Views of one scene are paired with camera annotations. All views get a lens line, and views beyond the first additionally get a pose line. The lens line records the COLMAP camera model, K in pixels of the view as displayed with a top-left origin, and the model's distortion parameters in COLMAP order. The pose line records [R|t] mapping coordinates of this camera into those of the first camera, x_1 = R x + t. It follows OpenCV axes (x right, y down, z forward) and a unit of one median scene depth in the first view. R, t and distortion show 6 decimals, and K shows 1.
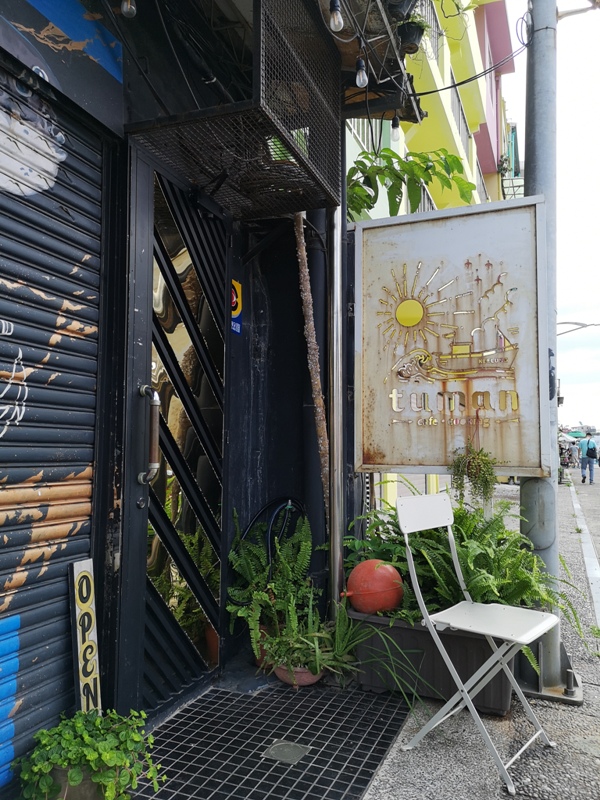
lens RADIAL K [[631.2, 0, 299.4], [0, 631.2, 397.7], [0, 0, 1]] dist [0.042969, -0.004435]
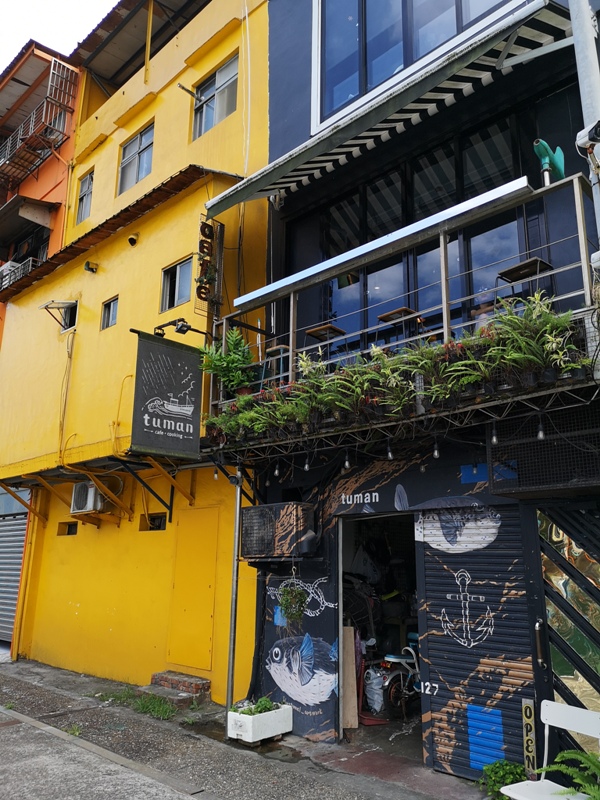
lens RADIAL K [[631.2, 0, 299.8], [0, 631.2, 399.6], [0, 0, 1]] dist [0.042969, -0.004435]
pose [[-0.375240, -0.239022, -0.895580, 2.428261], [0.075470, 0.955095, -0.286527, -0.190891], [0.923850, -0.175106, -0.340351, 1.265564]]
